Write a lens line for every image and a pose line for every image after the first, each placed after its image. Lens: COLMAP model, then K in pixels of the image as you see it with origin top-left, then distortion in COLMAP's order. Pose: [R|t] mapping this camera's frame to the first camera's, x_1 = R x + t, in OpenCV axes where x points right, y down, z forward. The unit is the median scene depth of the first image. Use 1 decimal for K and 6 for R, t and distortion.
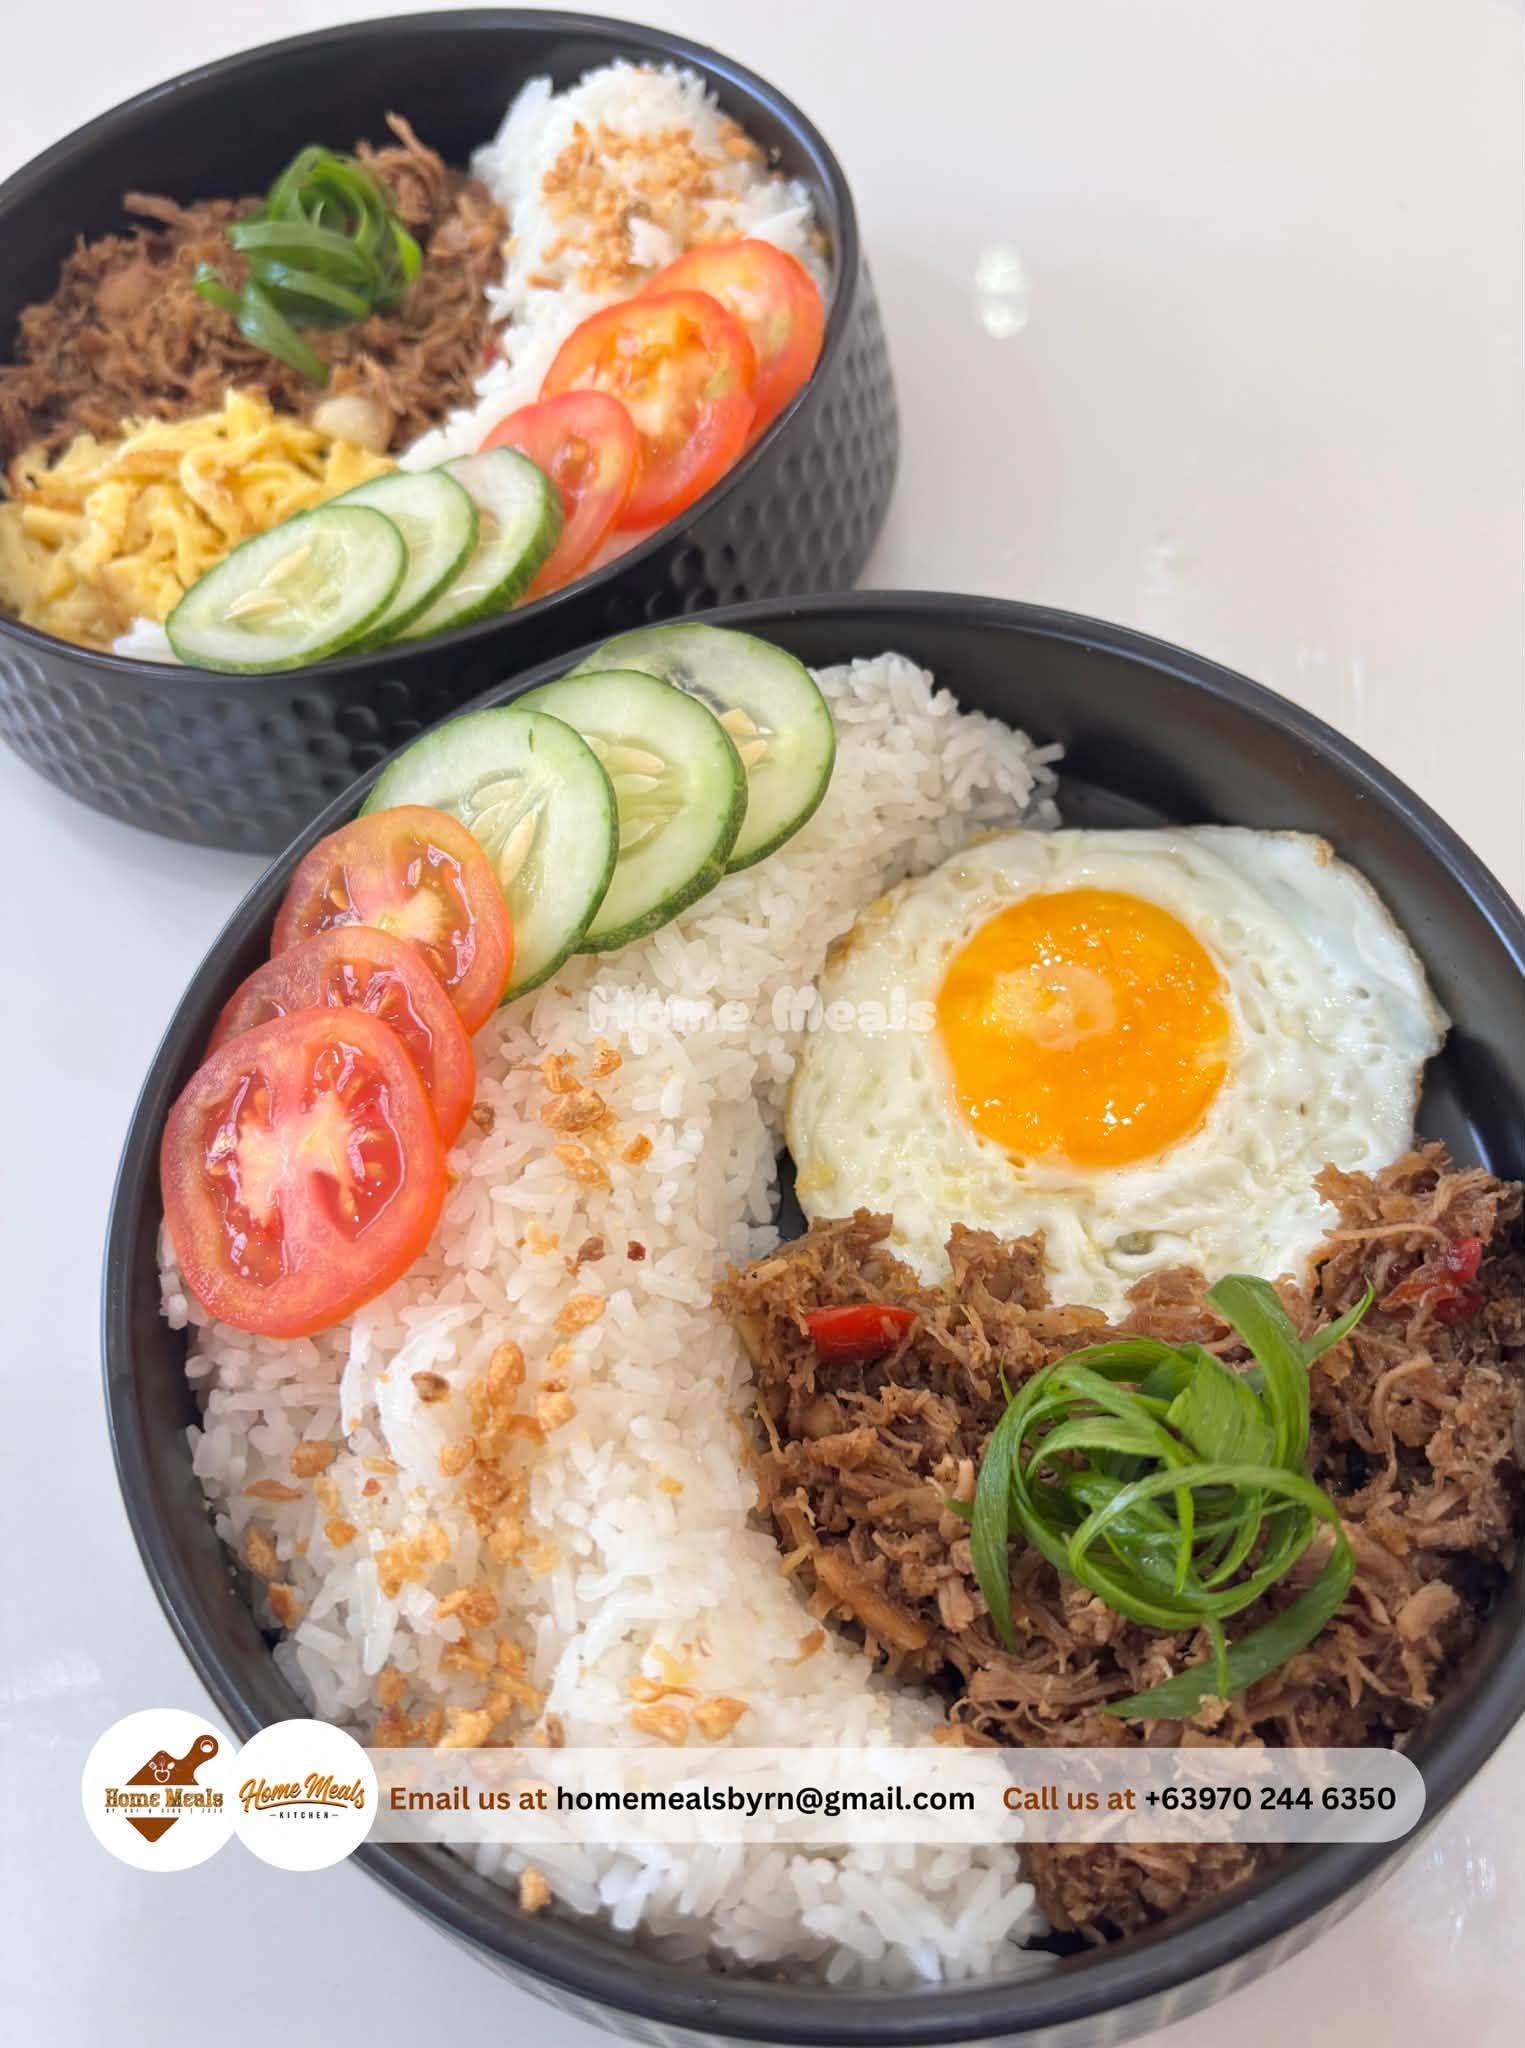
lens RADIAL K [[1605.7, 0, 762.5], [0, 1605.7, 1024.0], [0, 0, 1]] dist [-0.002528, 0.001228]
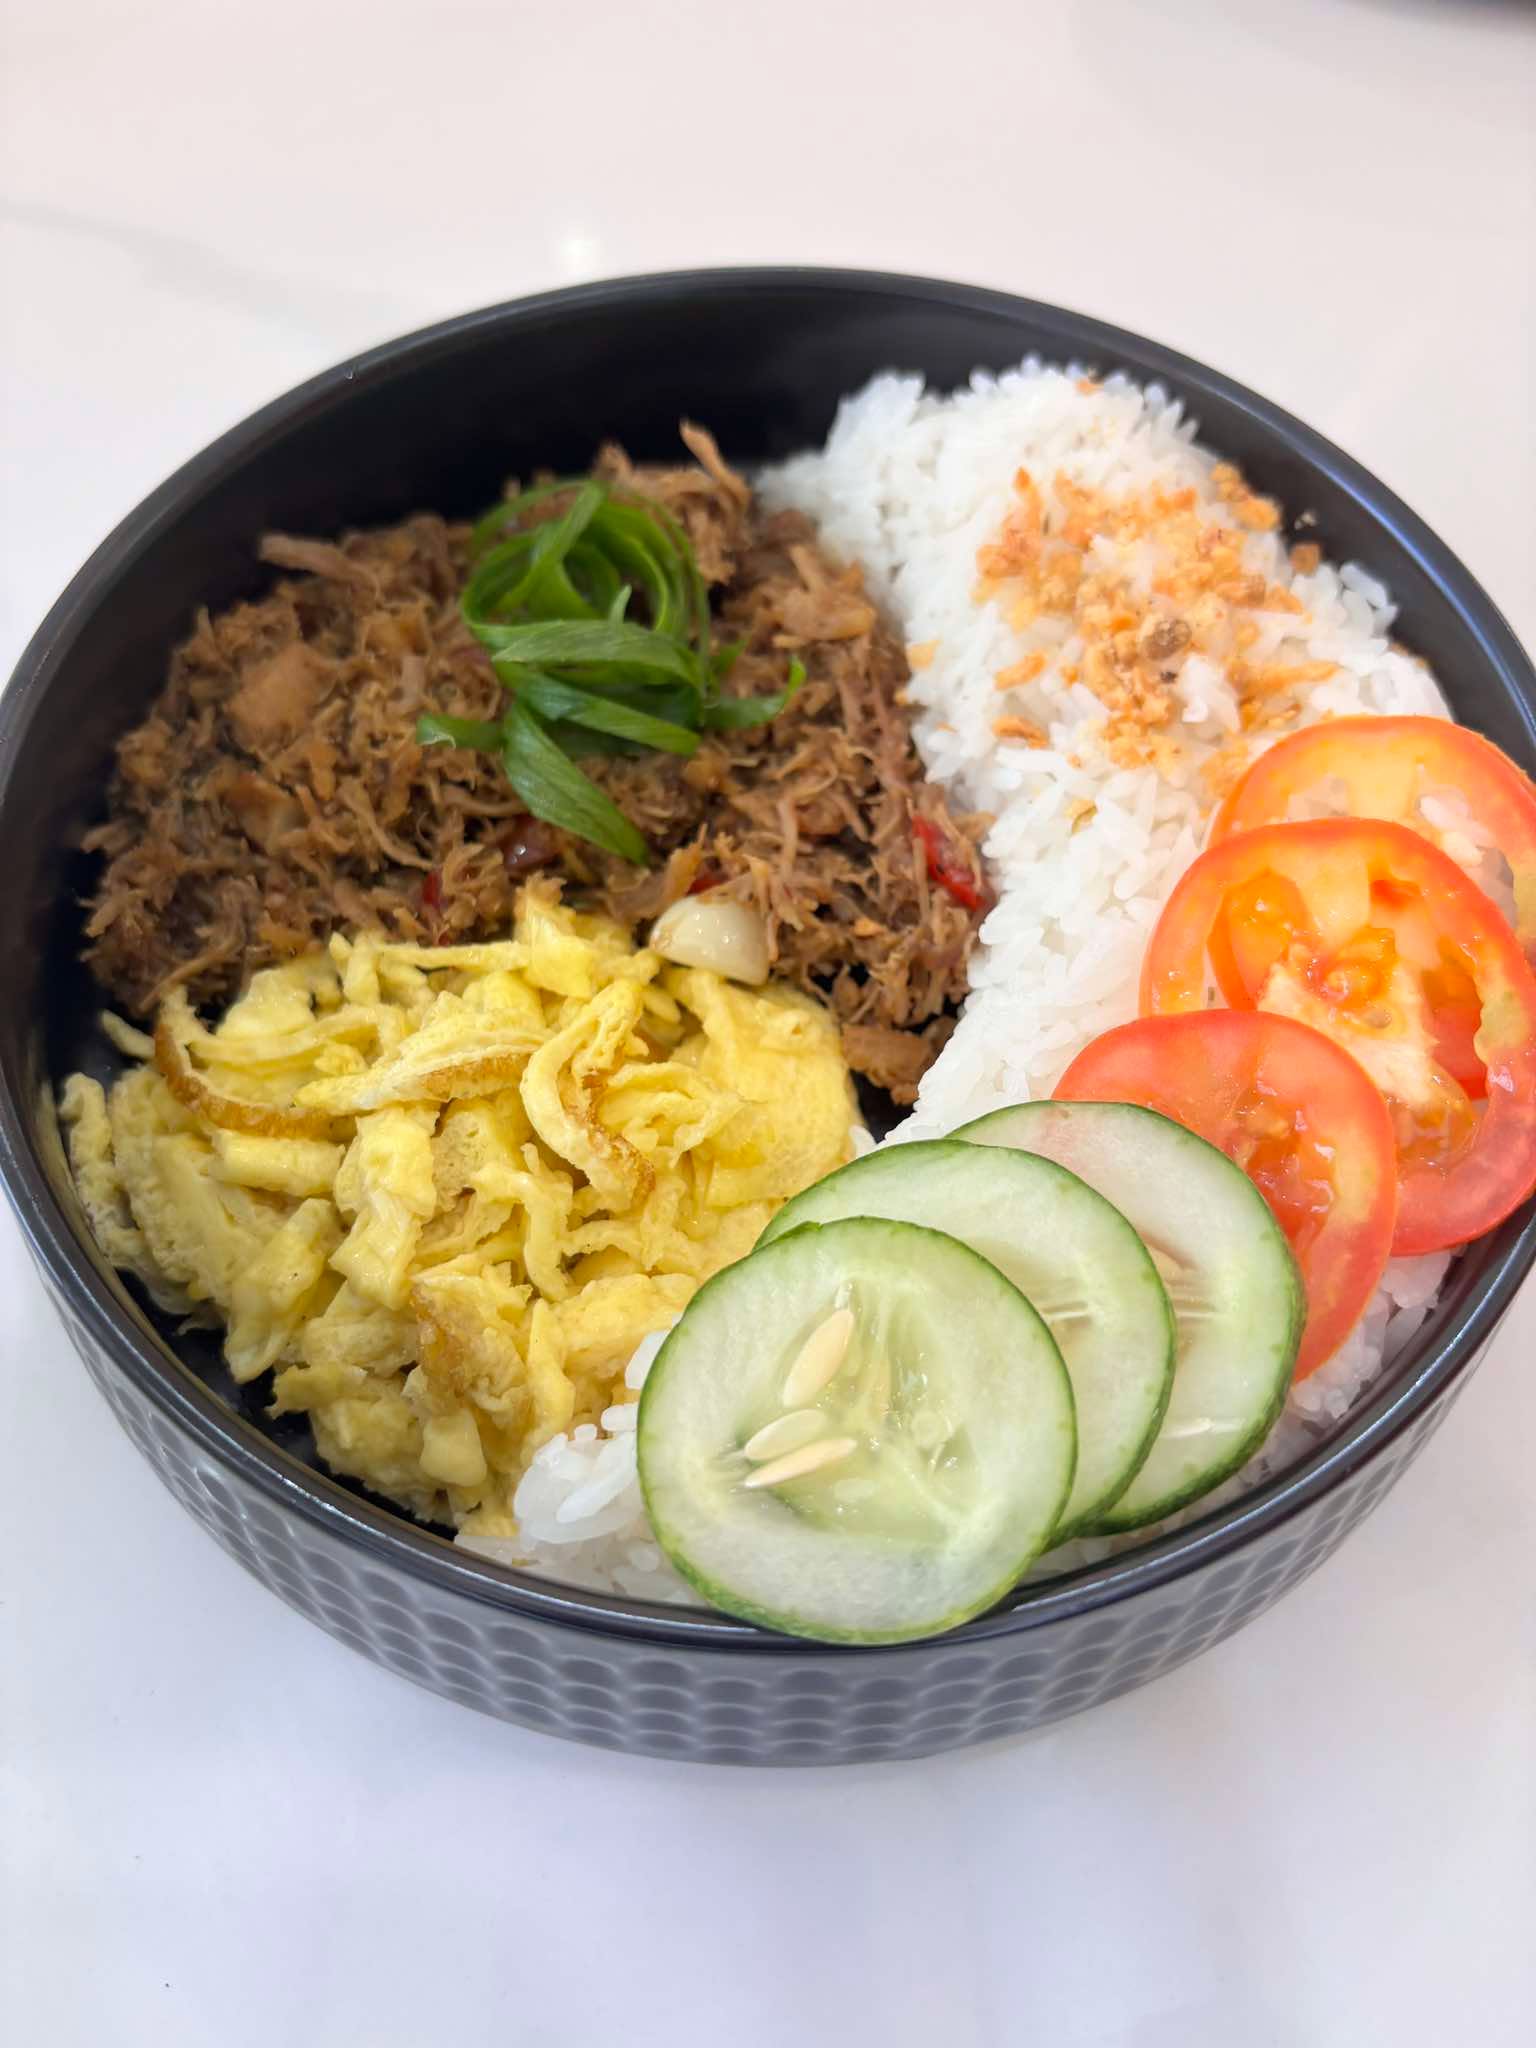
lens RADIAL K [[1605.7, 0, 768.0], [0, 1605.7, 1024.0], [0, 0, 1]] dist [-0.002528, 0.001228]
pose [[0.983129, -0.053718, 0.174848, -0.330855], [0.052829, 0.998556, 0.009736, -0.328091], [-0.175119, -0.000335, 0.984547, 0.346193]]
